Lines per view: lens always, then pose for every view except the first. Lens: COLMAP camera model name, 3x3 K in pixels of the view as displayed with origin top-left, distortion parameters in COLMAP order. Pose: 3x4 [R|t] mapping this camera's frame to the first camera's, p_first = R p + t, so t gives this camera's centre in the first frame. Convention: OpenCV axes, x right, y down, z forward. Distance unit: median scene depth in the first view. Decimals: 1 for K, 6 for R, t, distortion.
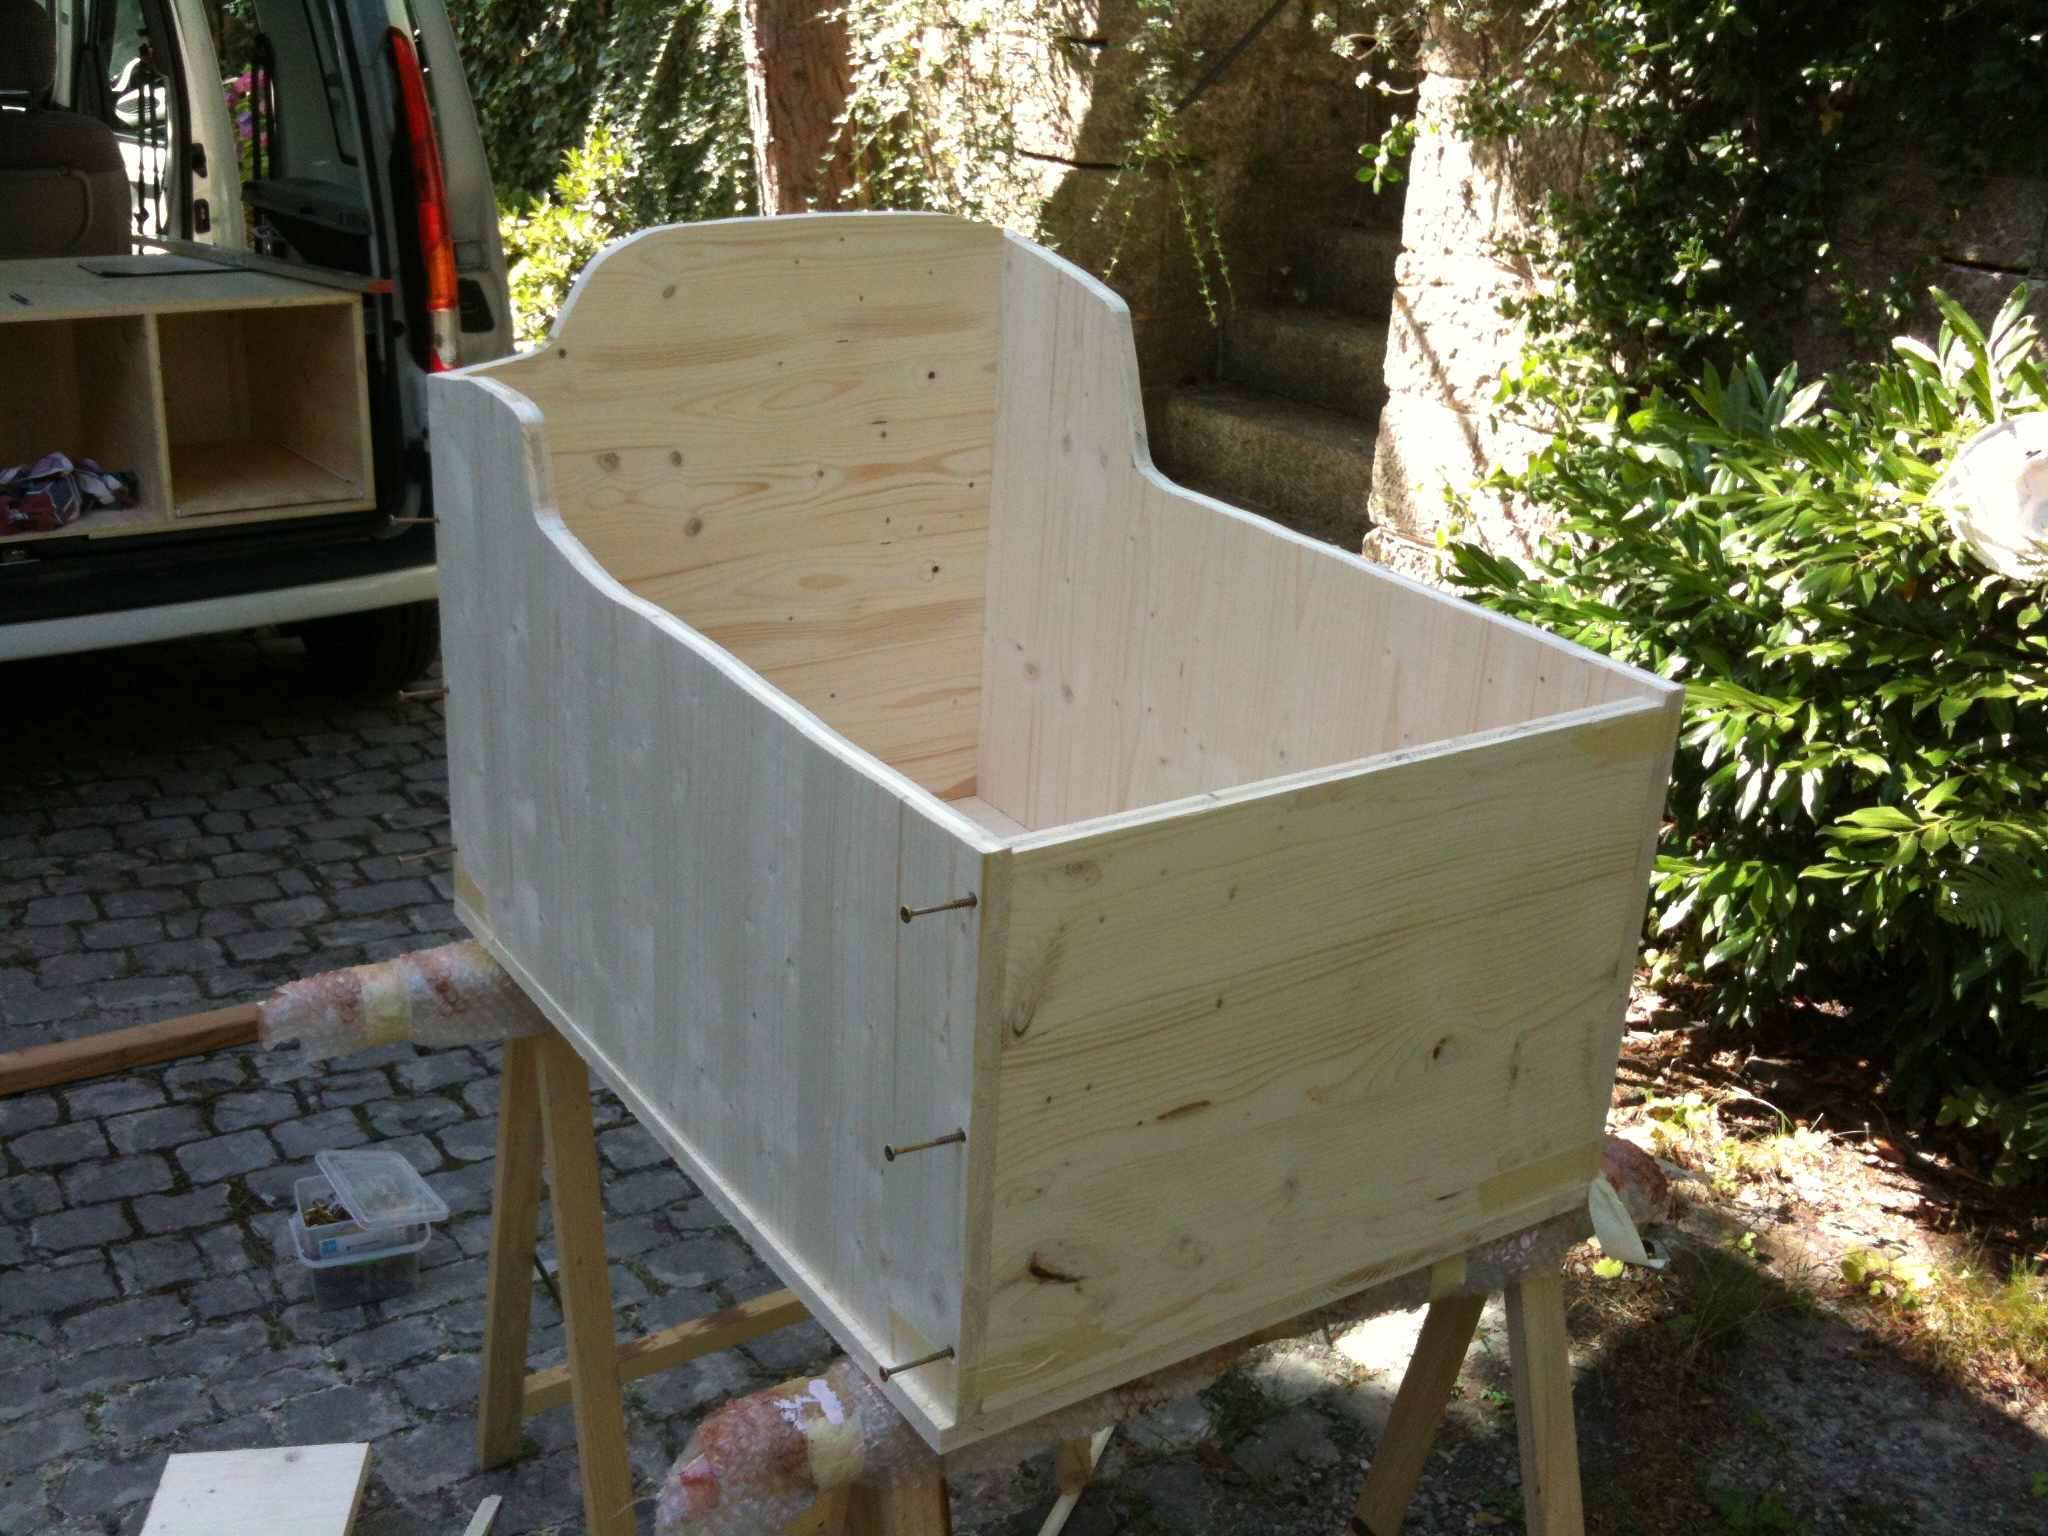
lens RADIAL K [[2300.8, 0, 1017.7], [0, 2300.8, 710.7], [0, 0, 1]] dist [0.098168, -0.537258]
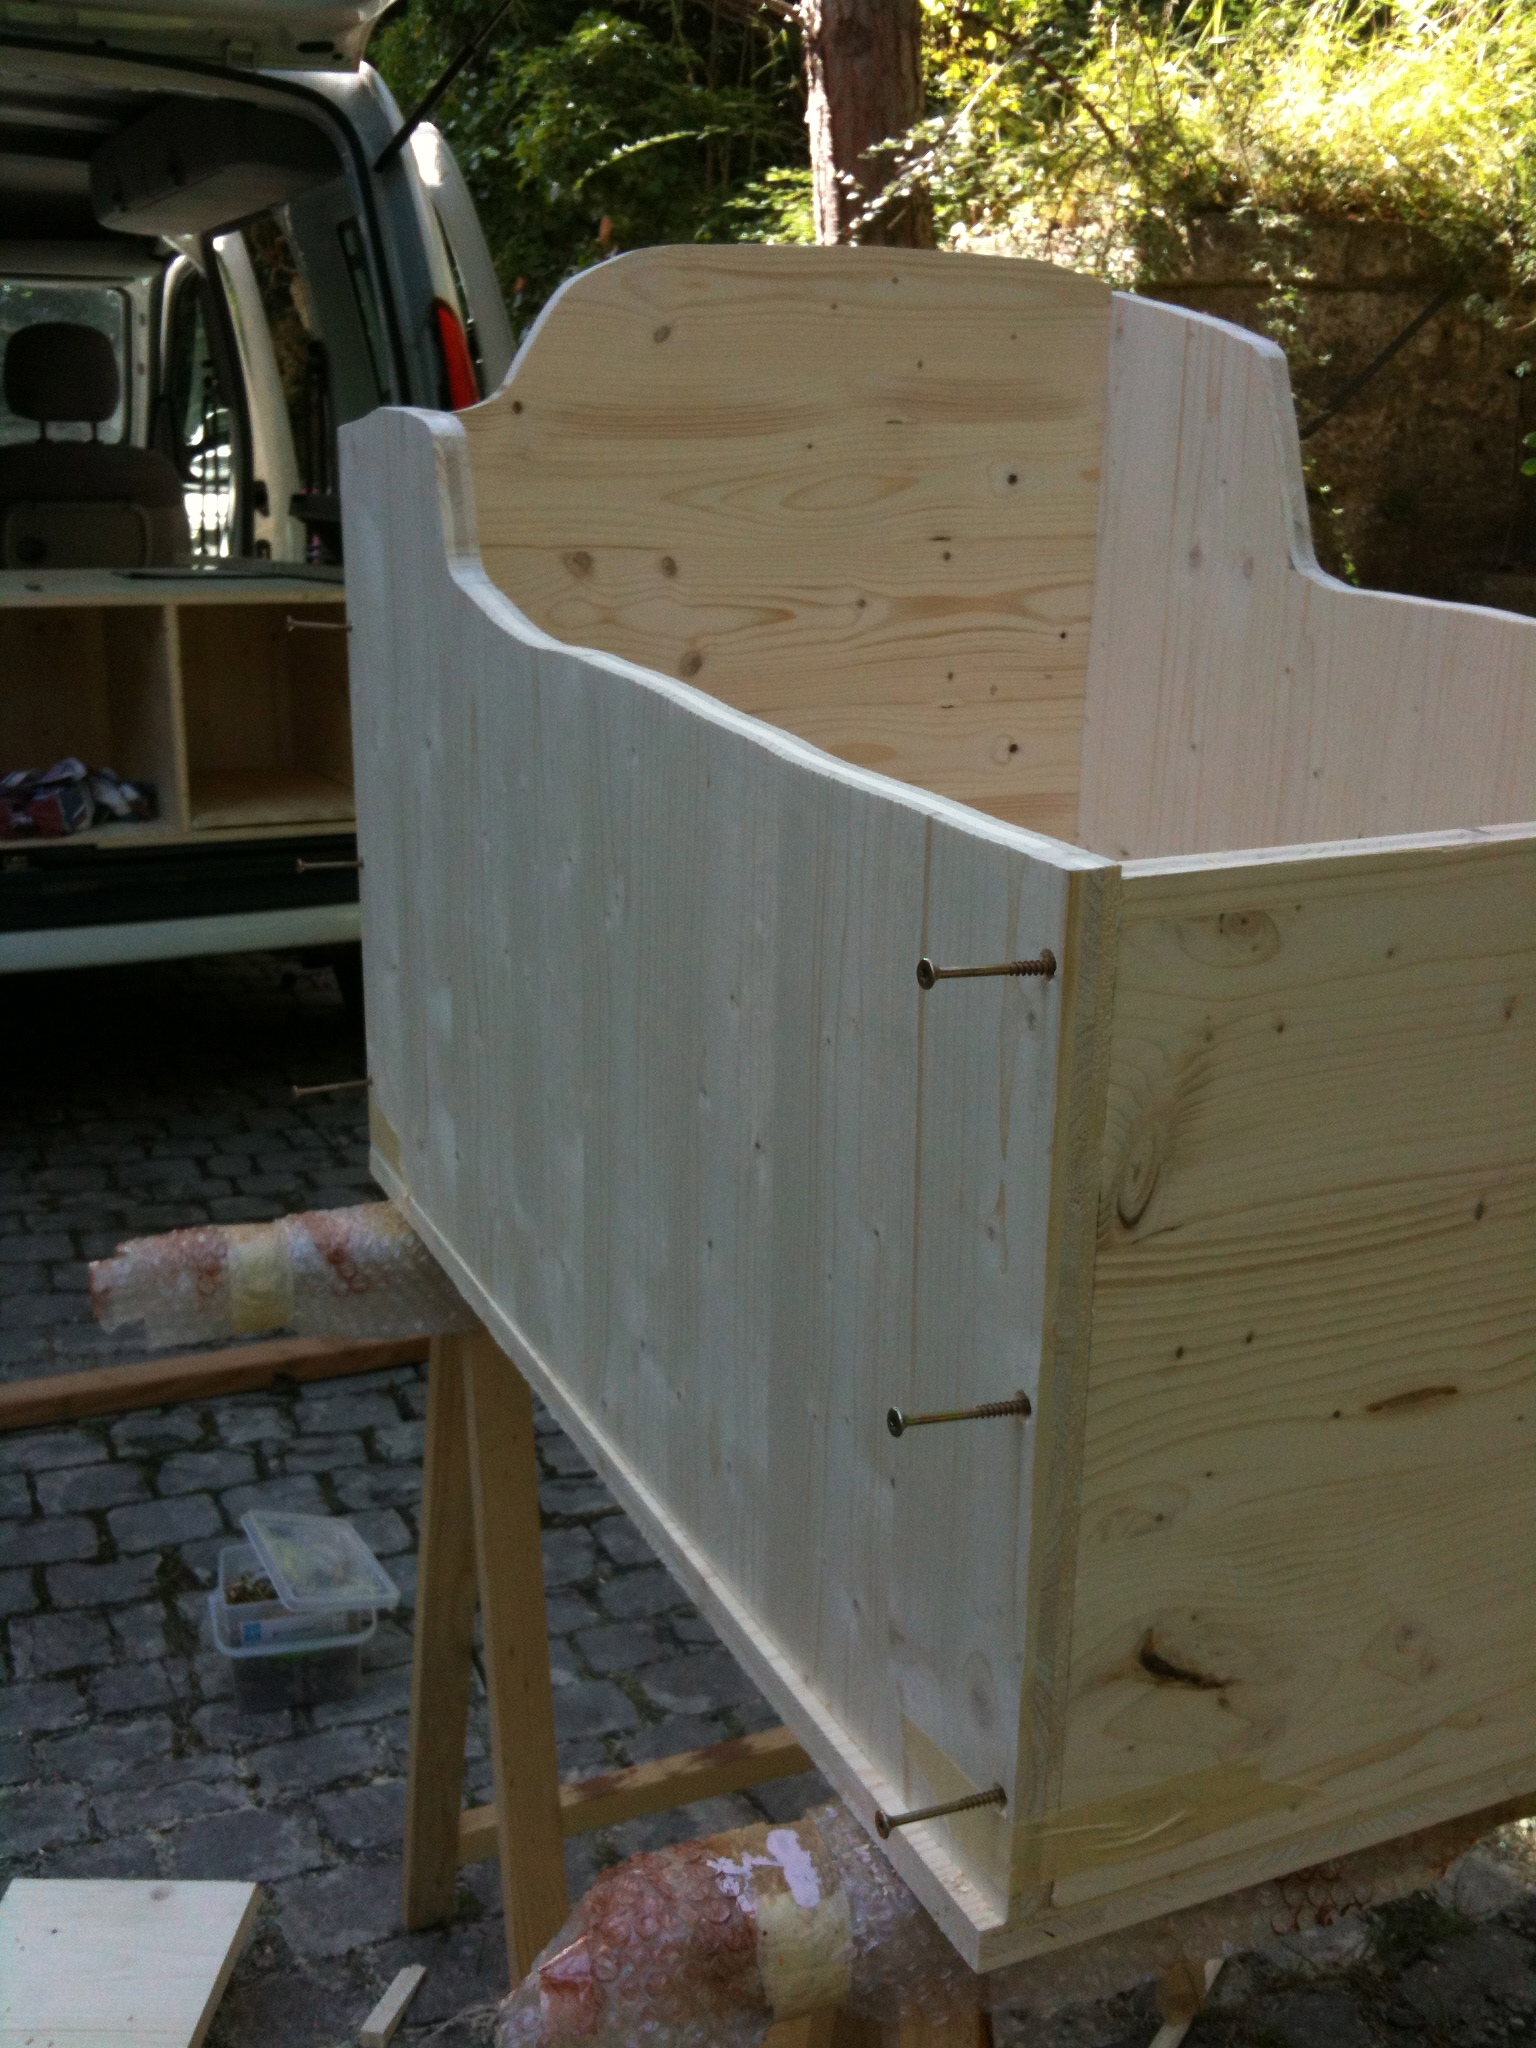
lens RADIAL K [[2088.0, 0, 768.0], [0, 2088.0, 1024.0], [0, 0, 1]] dist [0.086136, -0.373963]
pose [[0.986775, 0.013678, -0.161515, -0.002719], [-0.029598, 0.994886, -0.096574, 0.090023], [0.159368, 0.100078, 0.982134, 0.297174]]
